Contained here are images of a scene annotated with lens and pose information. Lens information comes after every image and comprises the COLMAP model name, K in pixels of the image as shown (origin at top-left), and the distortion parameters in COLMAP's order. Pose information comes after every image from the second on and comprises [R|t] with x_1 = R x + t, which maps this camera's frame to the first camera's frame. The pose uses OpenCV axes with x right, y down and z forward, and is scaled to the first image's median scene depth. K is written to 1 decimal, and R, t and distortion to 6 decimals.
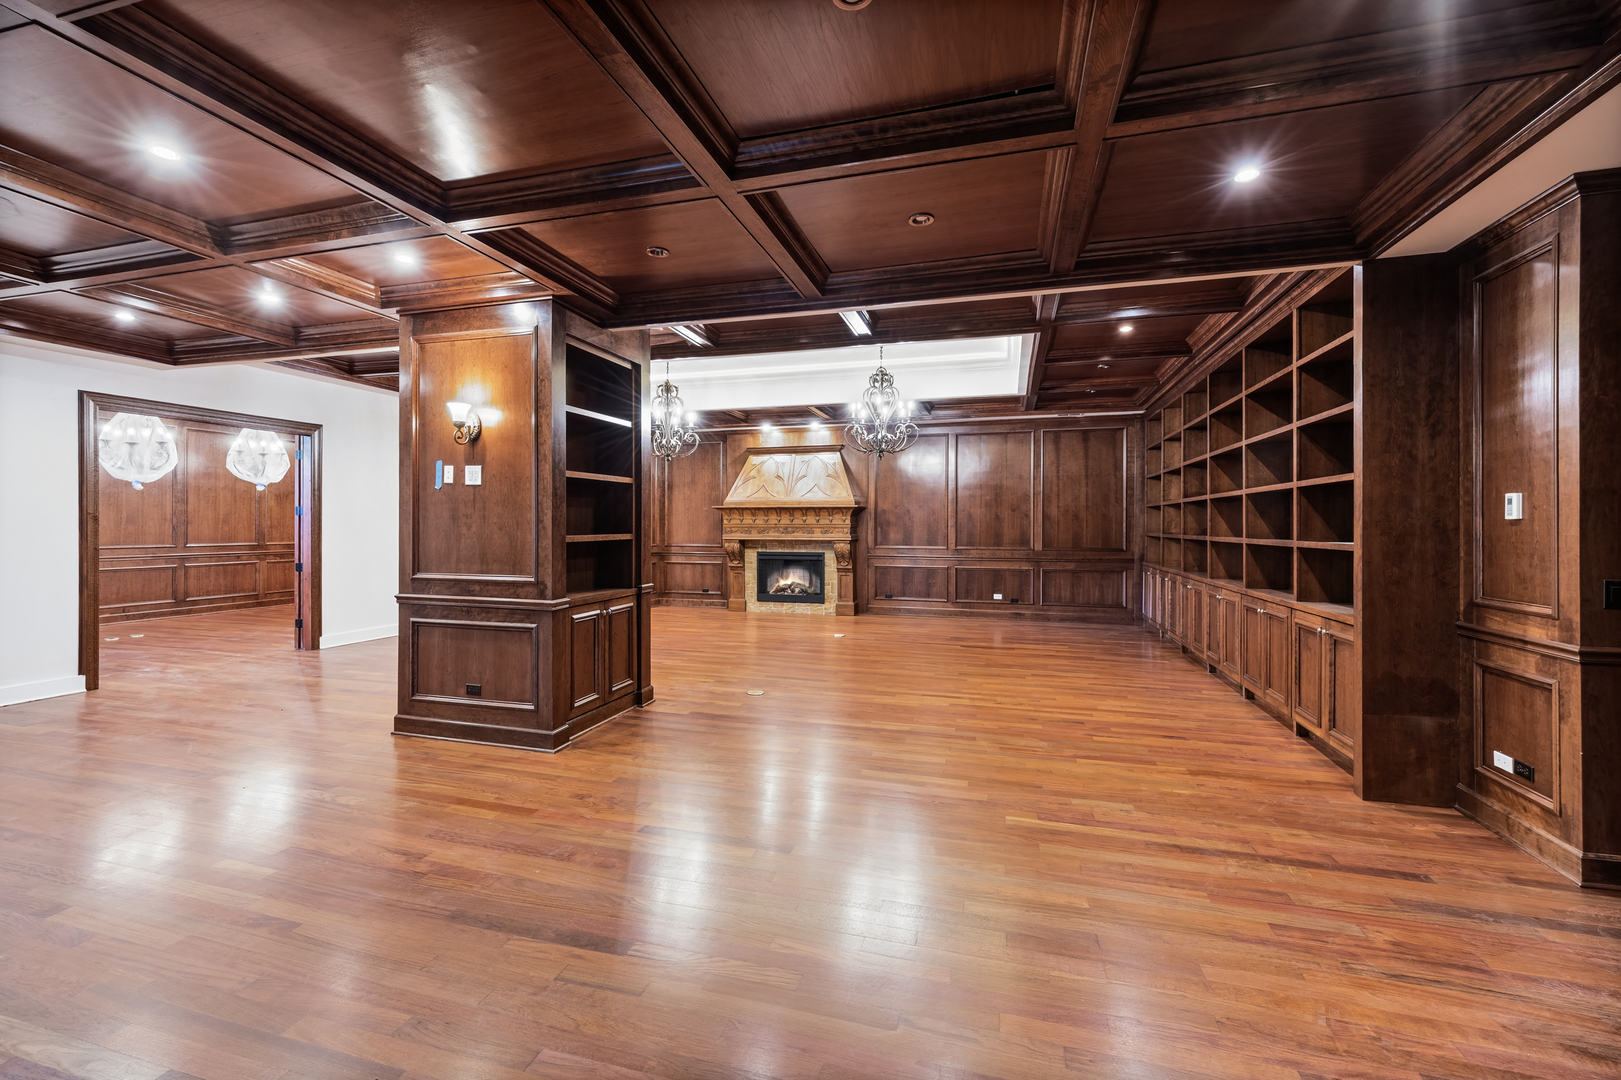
lens RADIAL K [[660.7, 0, 811.5], [0, 660.7, 530.0], [0, 0, 1]] dist [-0.000279, 0.000056]
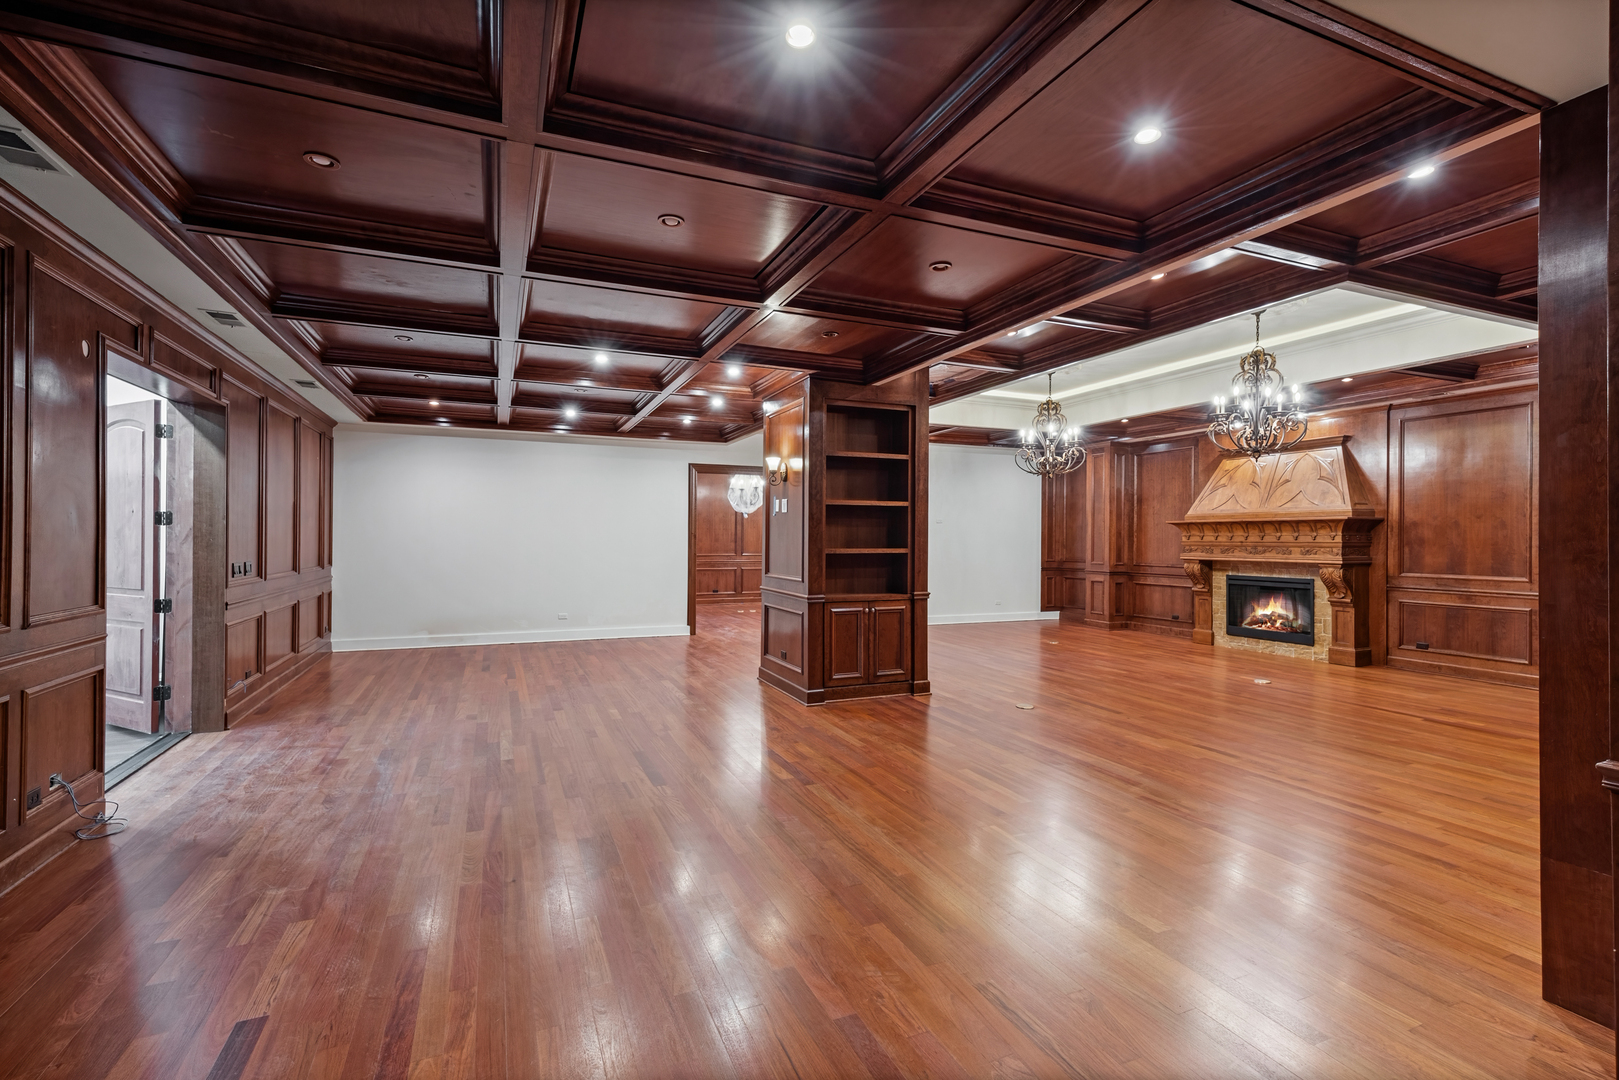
lens RADIAL K [[724.1, 0, 809.5], [0, 724.1, 540.0], [0, 0, 1]] dist [0.001035, -0.000557]
pose [[0.631834, 0.002556, -0.775099, 0.302285], [-0.010911, 0.999925, -0.005598, -0.000335], [0.775027, 0.011994, 0.631815, 0.017521]]
